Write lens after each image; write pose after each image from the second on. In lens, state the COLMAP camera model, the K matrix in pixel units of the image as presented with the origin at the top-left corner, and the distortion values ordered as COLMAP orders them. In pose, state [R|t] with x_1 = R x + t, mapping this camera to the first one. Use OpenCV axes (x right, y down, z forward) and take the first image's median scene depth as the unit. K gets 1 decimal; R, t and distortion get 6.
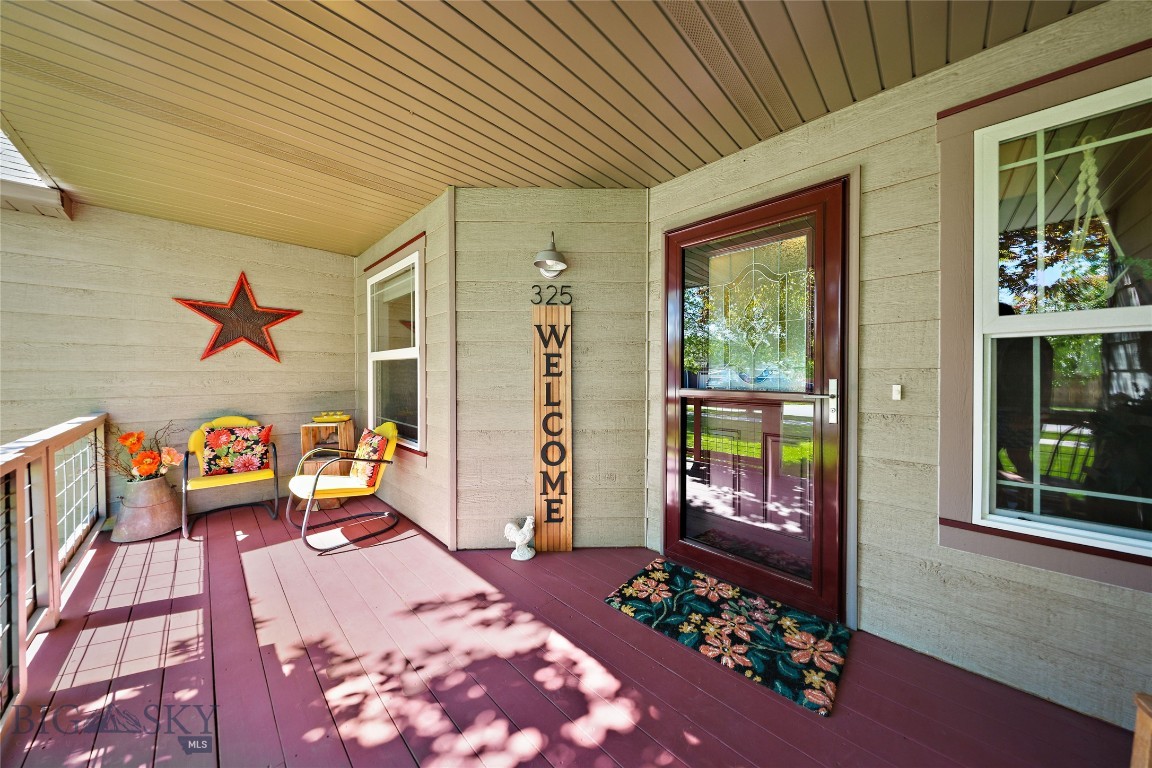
lens RADIAL K [[369.9, 0, 582.5], [0, 369.9, 369.1], [0, 0, 1]] dist [0.000092, -0.000060]
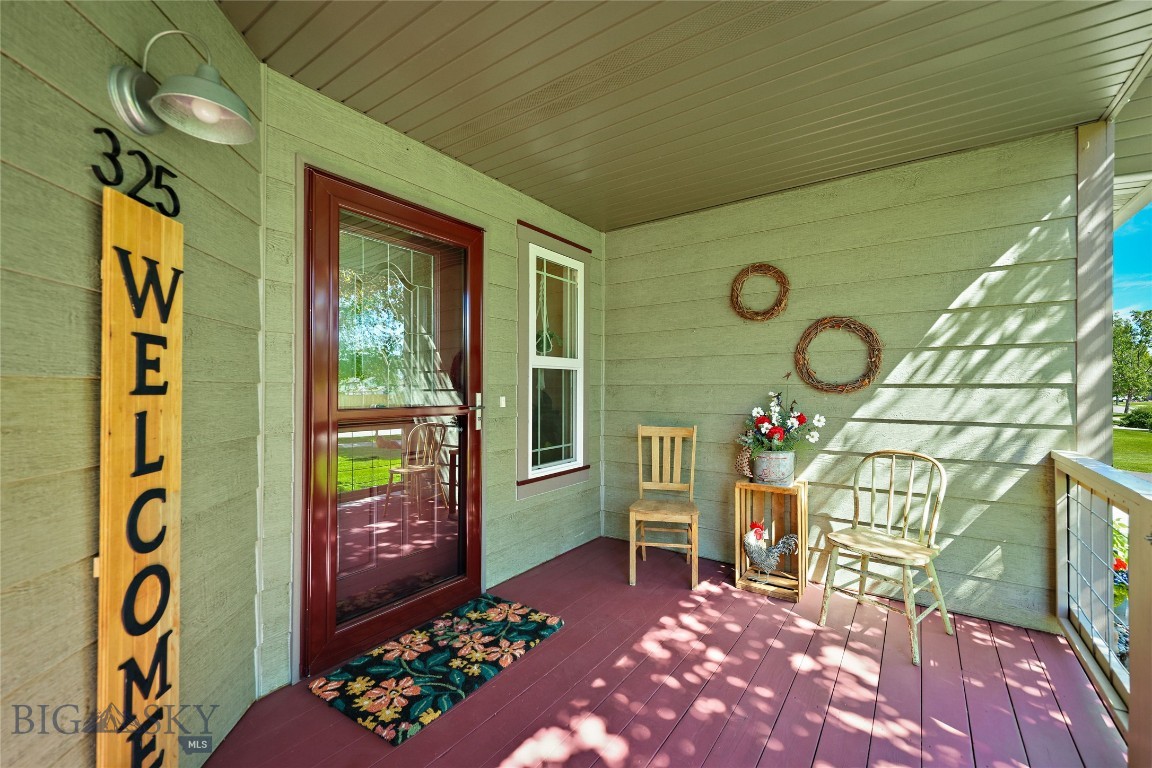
lens RADIAL K [[480.8, 0, 576.0], [0, 480.8, 384.0], [0, 0, 1]] dist [0.001604, -0.000009]
pose [[-0.152598, 0.013683, 0.988194, -0.806903], [-0.005319, 0.999878, -0.014666, 0.017012], [-0.988274, -0.007494, -0.152506, 0.819777]]
